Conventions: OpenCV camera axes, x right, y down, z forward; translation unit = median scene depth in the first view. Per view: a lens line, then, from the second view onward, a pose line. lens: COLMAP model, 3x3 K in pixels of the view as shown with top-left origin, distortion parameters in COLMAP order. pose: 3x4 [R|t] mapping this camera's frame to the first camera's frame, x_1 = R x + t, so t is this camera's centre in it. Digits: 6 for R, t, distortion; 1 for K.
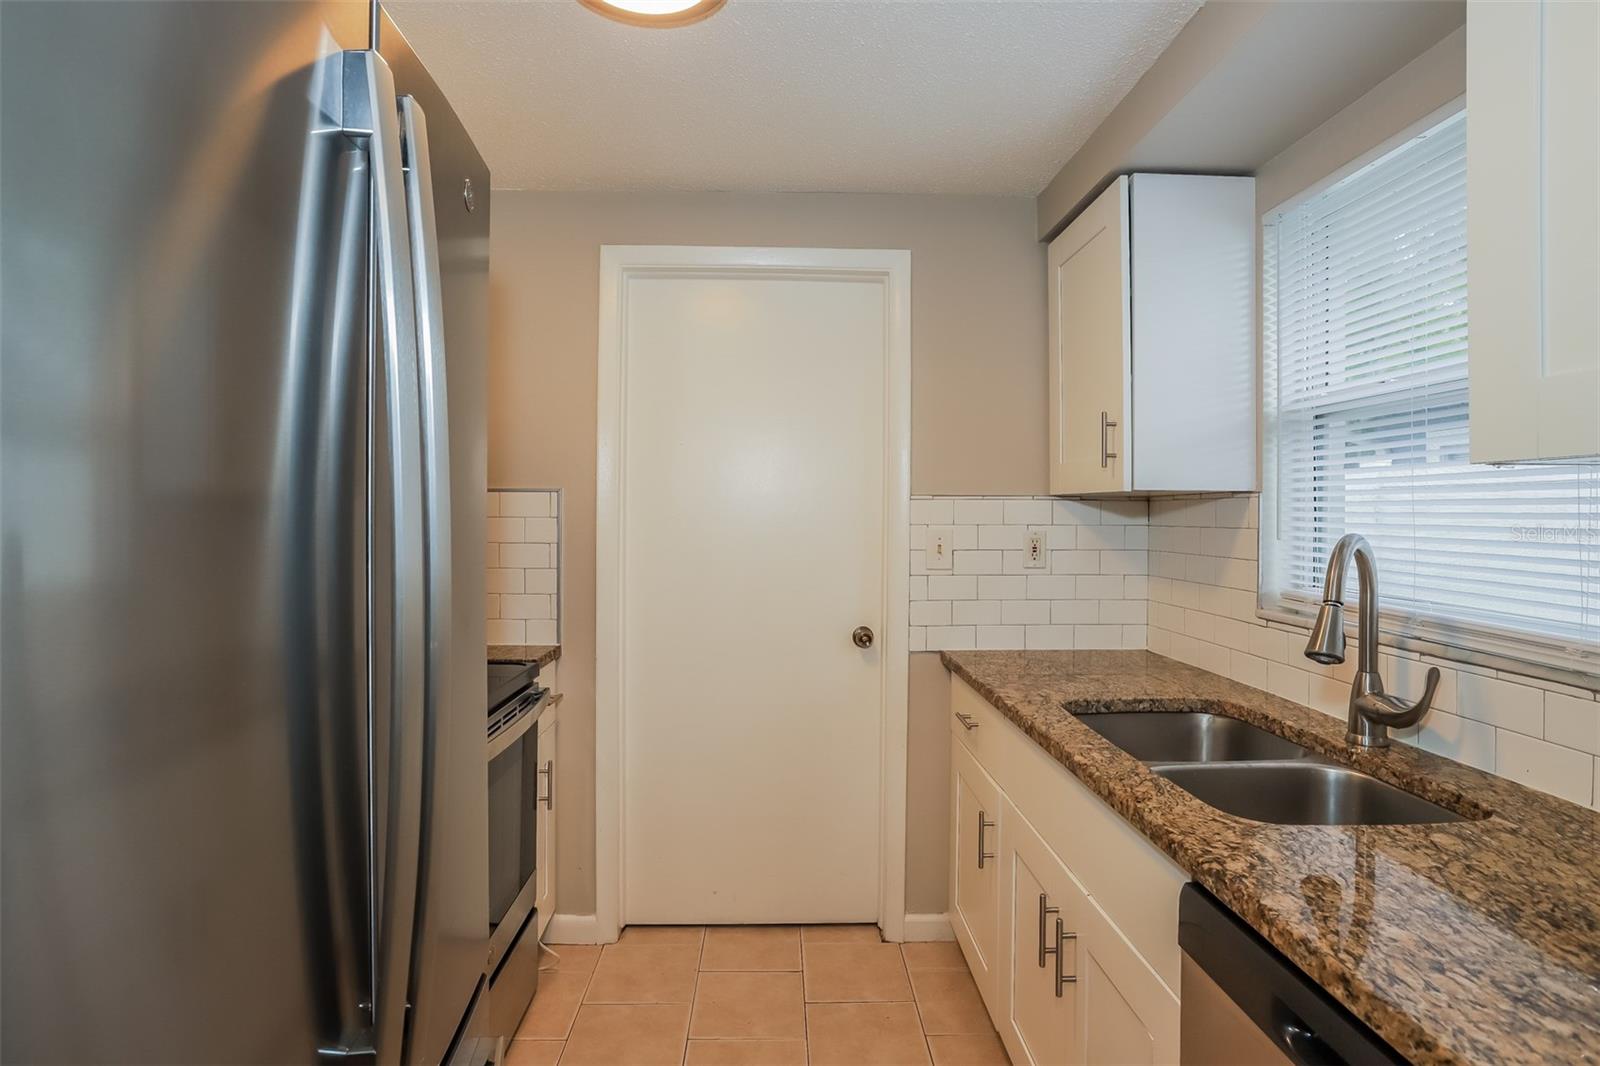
lens RADIAL K [[839.7, 0, 800.2], [0, 839.7, 514.0], [0, 0, 1]] dist [0.000195, 0.000025]
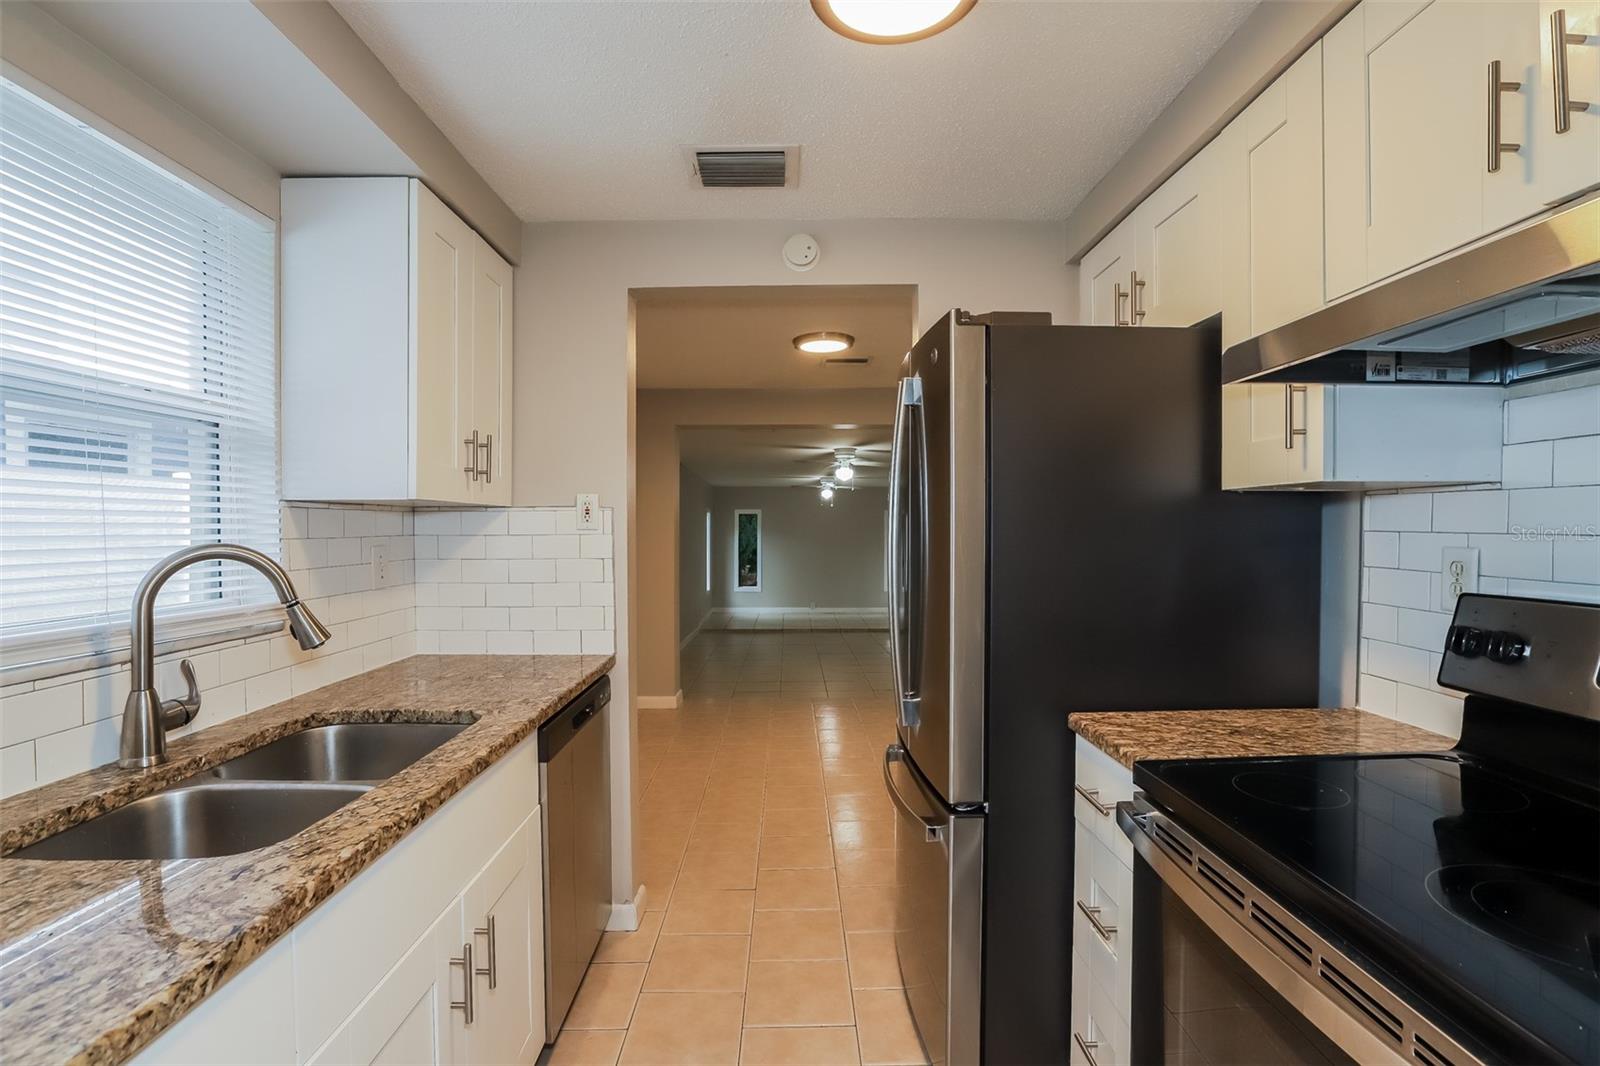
lens RADIAL K [[735.3, 0, 823.0], [0, 735.3, 529.3], [0, 0, 1]] dist [-0.060386, 0.022871]
pose [[-0.999959, -0.000700, -0.009027, -0.089261], [-0.000762, 0.999976, 0.006827, -0.000134], [0.009022, 0.006834, -0.999936, 1.844870]]
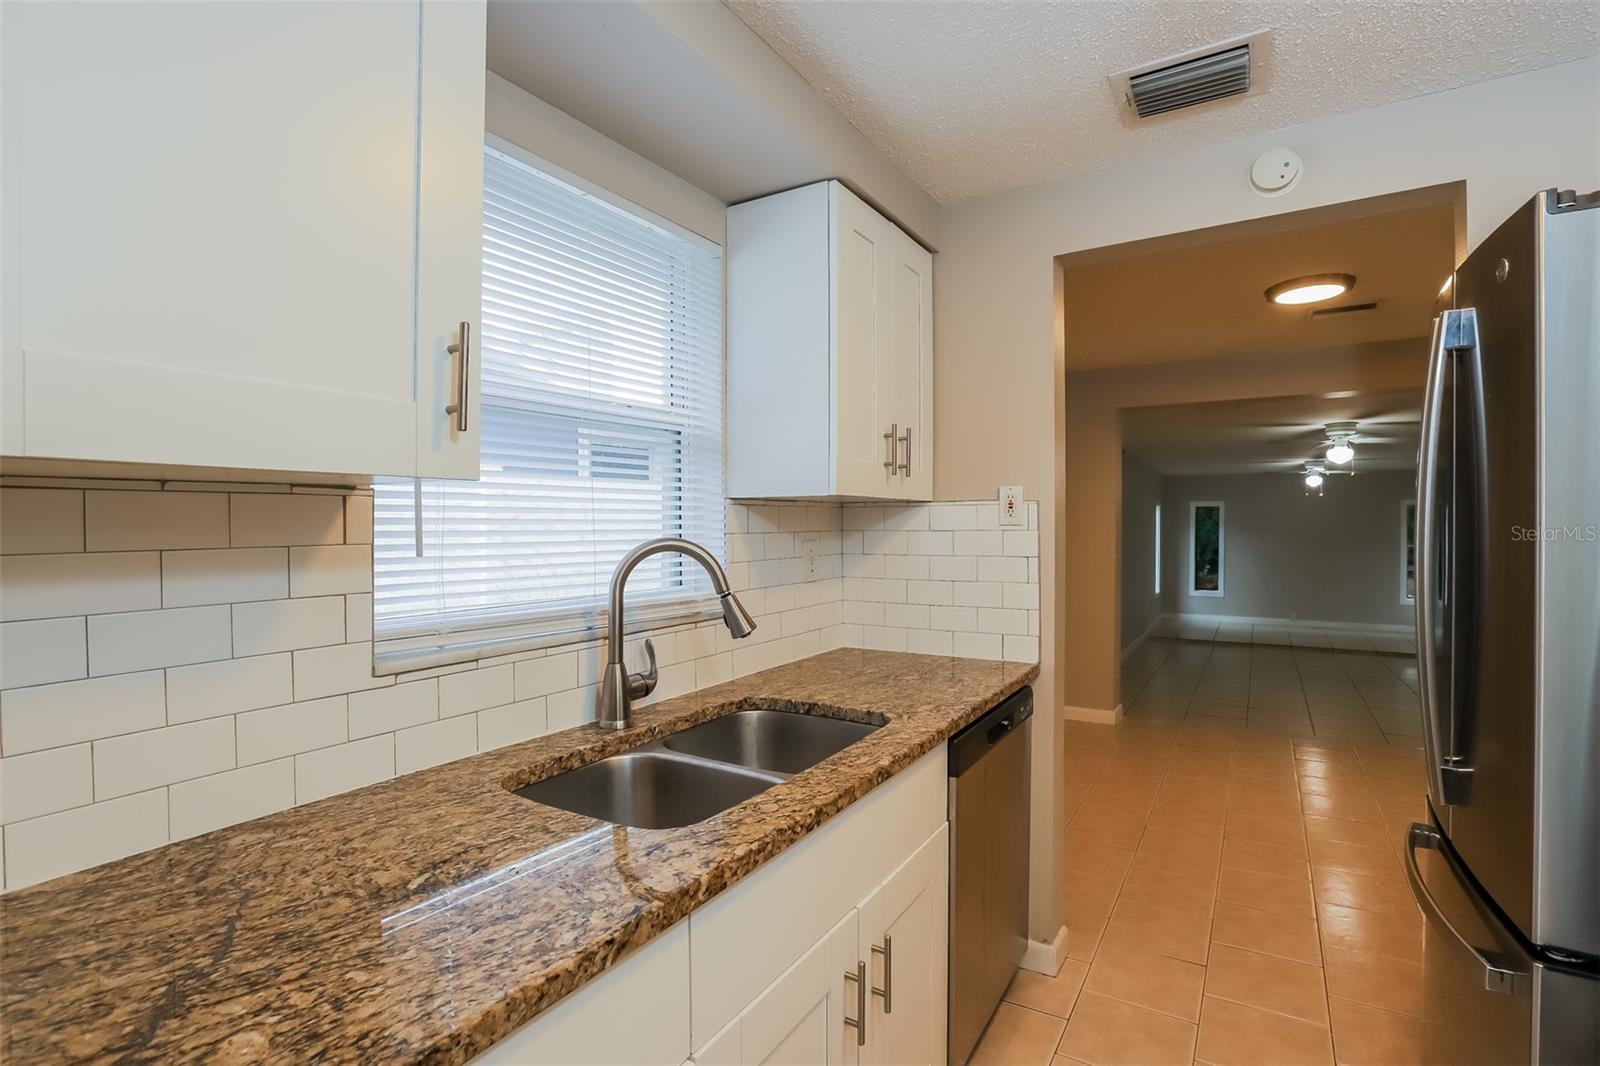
lens RADIAL K [[735.3, 0, 823.0], [0, 735.3, 529.3], [0, 0, 1]] dist [-0.060386, 0.022871]
pose [[-0.834448, -0.004482, 0.551069, -0.084797], [0.003358, 0.999907, 0.013217, -0.000247], [-0.551077, 0.012879, -0.834355, 1.688076]]
